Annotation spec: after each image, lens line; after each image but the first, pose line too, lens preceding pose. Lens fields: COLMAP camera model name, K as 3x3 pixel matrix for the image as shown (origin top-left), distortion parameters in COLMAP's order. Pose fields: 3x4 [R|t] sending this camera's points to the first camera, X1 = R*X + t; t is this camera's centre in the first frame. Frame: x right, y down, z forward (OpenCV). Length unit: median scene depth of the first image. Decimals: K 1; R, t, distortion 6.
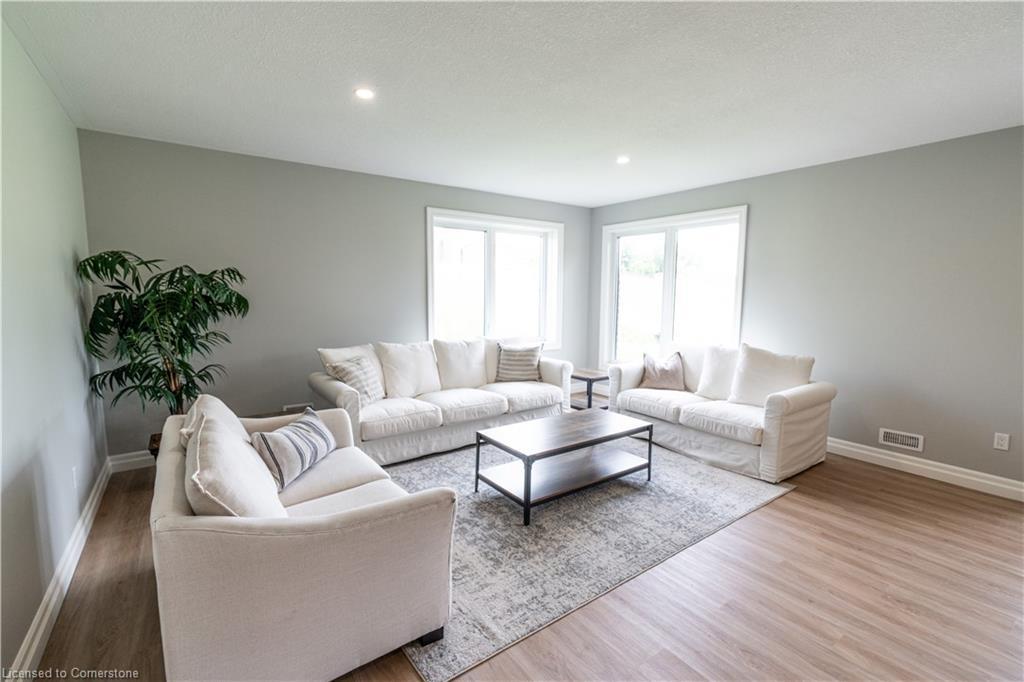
lens RADIAL K [[458.6, 0, 511.4], [0, 458.6, 341.2], [0, 0, 1]] dist [-0.010301, 0.004938]
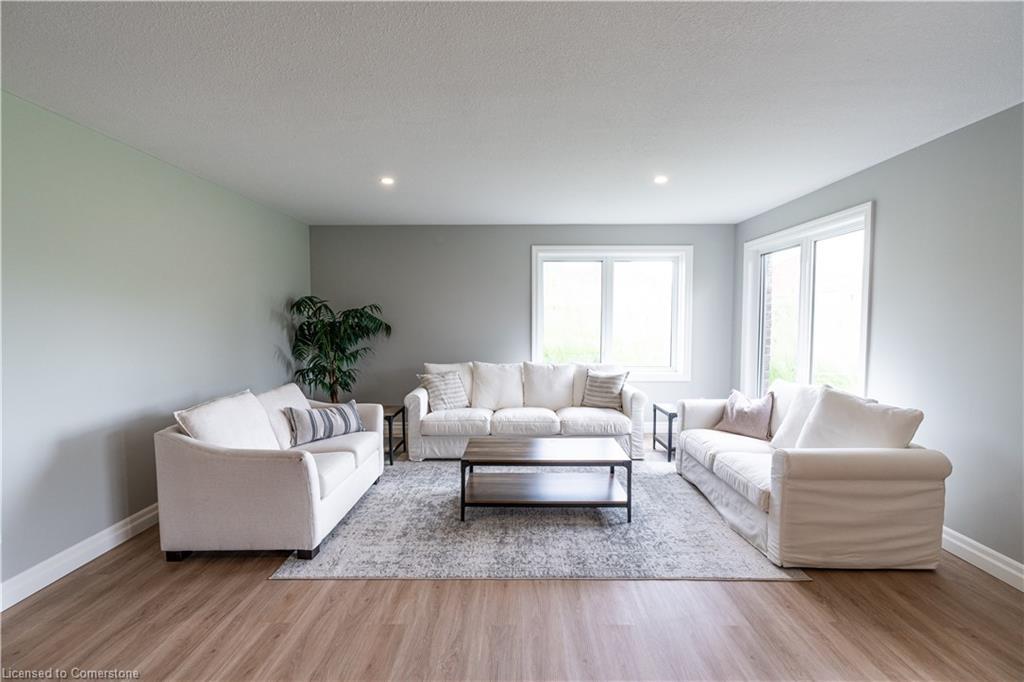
lens RADIAL K [[458.6, 0, 508.8], [0, 458.6, 342.4], [0, 0, 1]] dist [-0.010301, 0.004938]
pose [[0.804394, 0.023802, -0.593619, 0.532106], [-0.059198, 0.997435, -0.040225, -0.004432], [0.591139, 0.067498, 0.803740, 0.075452]]
